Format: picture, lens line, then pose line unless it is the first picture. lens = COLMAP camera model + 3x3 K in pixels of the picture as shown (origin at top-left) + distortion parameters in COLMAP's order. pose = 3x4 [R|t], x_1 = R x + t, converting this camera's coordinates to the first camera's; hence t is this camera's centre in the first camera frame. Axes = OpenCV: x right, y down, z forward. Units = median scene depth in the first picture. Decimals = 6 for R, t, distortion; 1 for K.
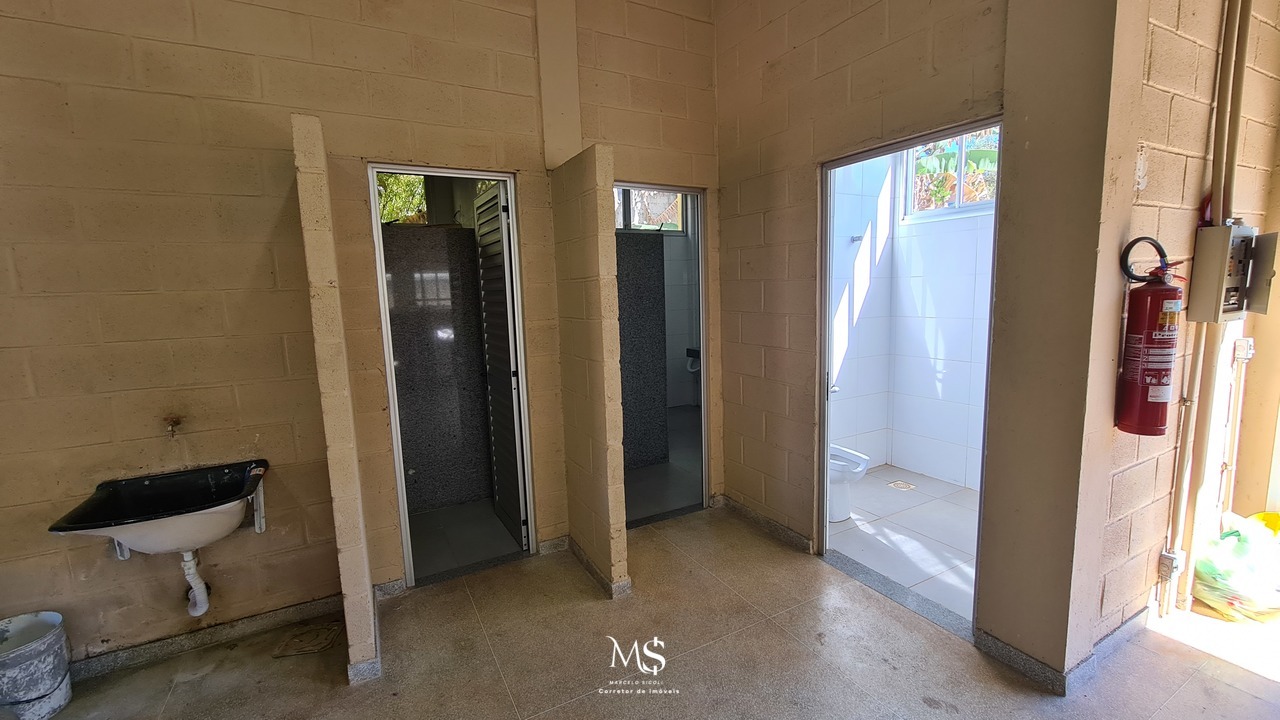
lens RADIAL K [[525.1, 0, 644.0], [0, 525.1, 356.5], [0, 0, 1]] dist [-0.002937, 0.000563]
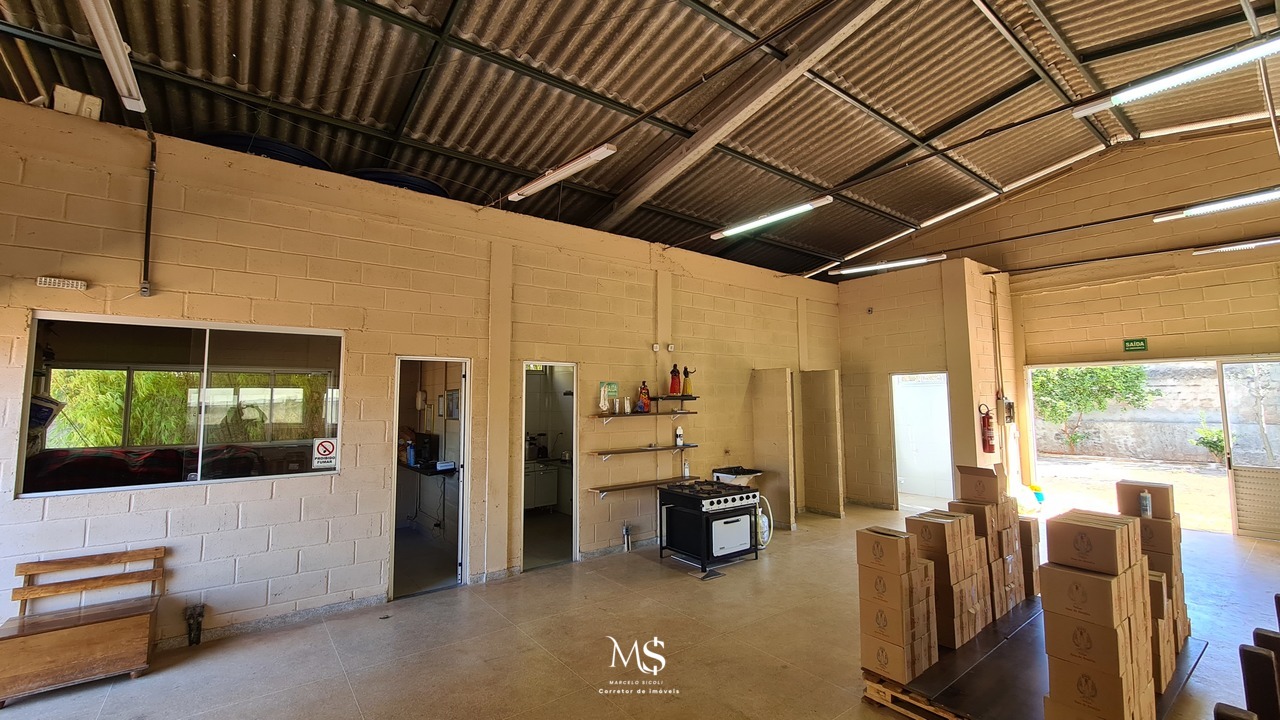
lens RADIAL K [[522.4, 0, 647.2], [0, 522.4, 358.4], [0, 0, 1]] dist [0.000440, 0.000050]
pose [[0.987818, 0.033705, 0.151919, -1.708744], [-0.000740, 0.977267, -0.212009, 0.221322], [-0.155611, 0.209314, 0.965387, -1.960774]]
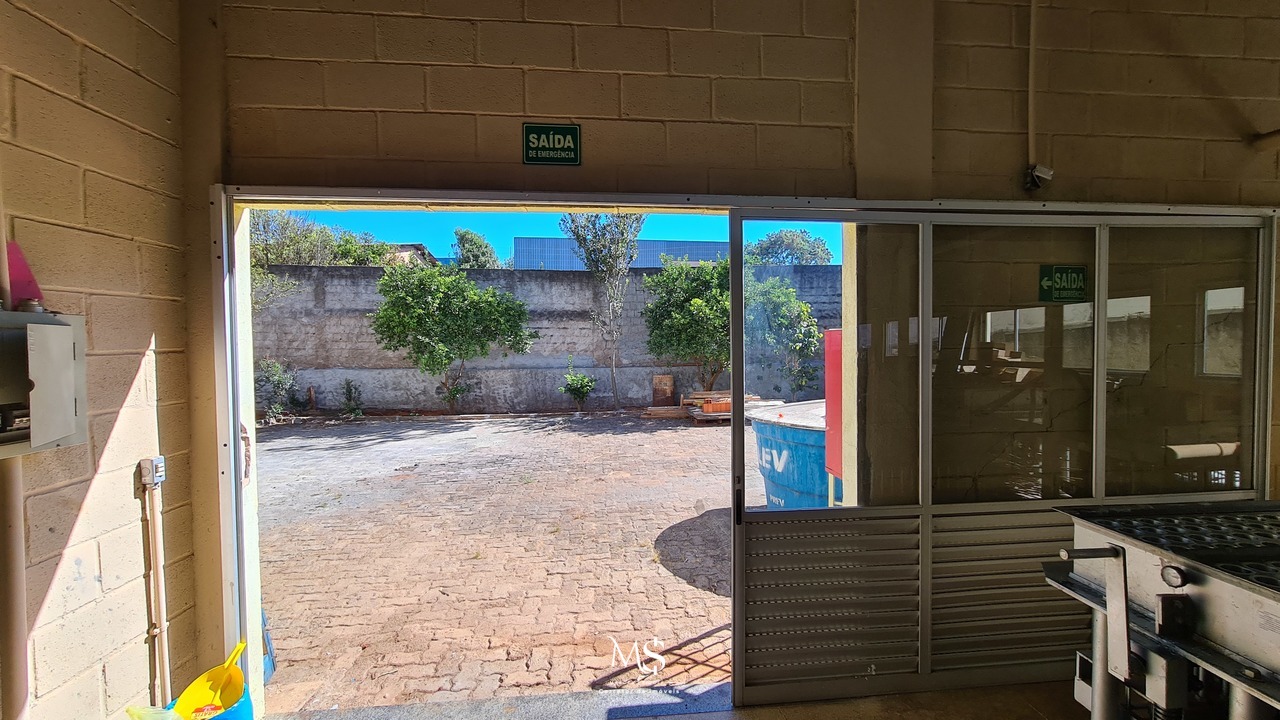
lens RADIAL K [[525.1, 0, 644.0], [0, 525.1, 356.5], [0, 0, 1]] dist [-0.002937, 0.000563]
pose [[0.404956, 0.003467, 0.914330, 0.744004], [0.115267, 0.991821, -0.054812, -0.056322], [-0.907041, 0.127589, 0.401244, 0.020632]]
